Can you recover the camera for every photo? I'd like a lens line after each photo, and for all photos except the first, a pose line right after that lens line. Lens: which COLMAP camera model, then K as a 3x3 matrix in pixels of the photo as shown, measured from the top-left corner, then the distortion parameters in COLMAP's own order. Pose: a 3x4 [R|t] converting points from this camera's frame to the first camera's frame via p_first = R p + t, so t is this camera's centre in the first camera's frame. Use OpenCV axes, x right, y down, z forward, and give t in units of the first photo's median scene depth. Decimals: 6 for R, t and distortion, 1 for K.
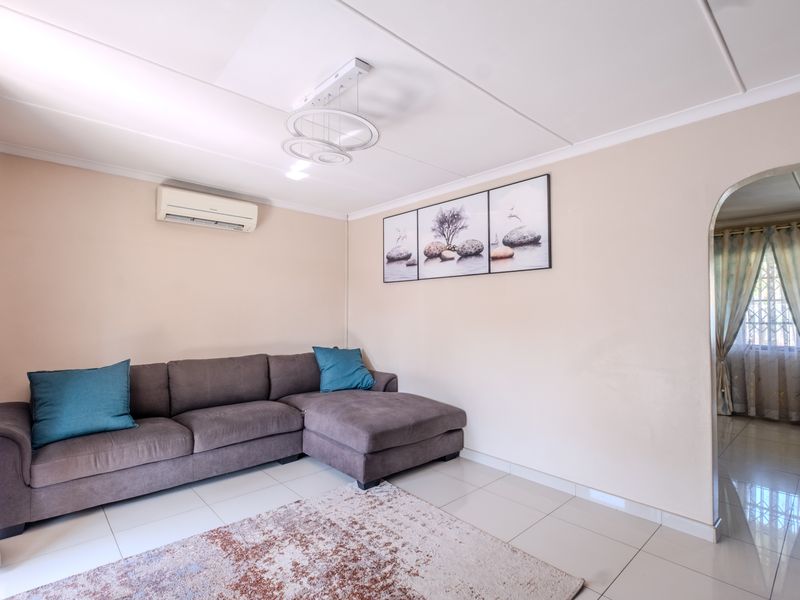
lens RADIAL K [[388.8, 0, 402.1], [0, 388.8, 299.3], [0, 0, 1]] dist [0.011399, -0.009028]
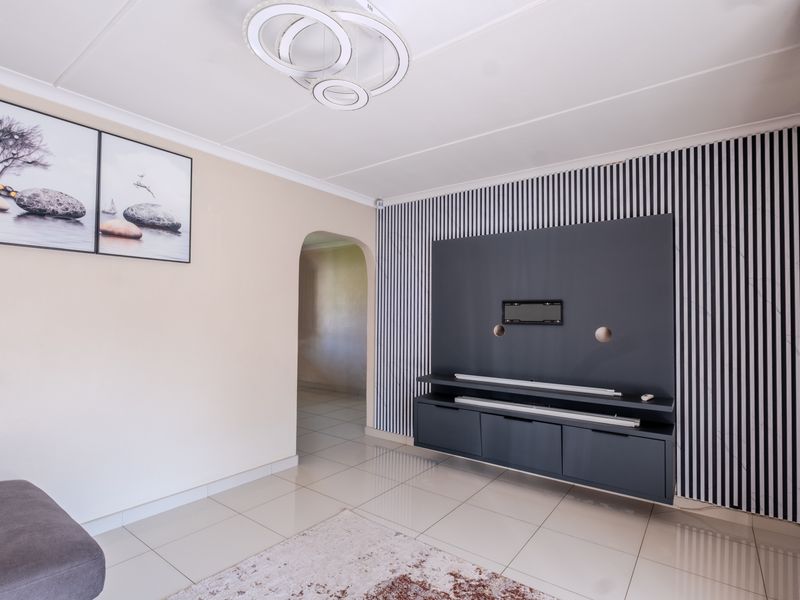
lens RADIAL K [[388.8, 0, 402.1], [0, 388.8, 299.3], [0, 0, 1]] dist [0.011399, -0.009028]
pose [[-0.134044, 0.031696, 0.990468, -0.519878], [-0.054210, 0.997757, -0.039265, 0.011469], [-0.989492, -0.058956, -0.132025, 0.559021]]
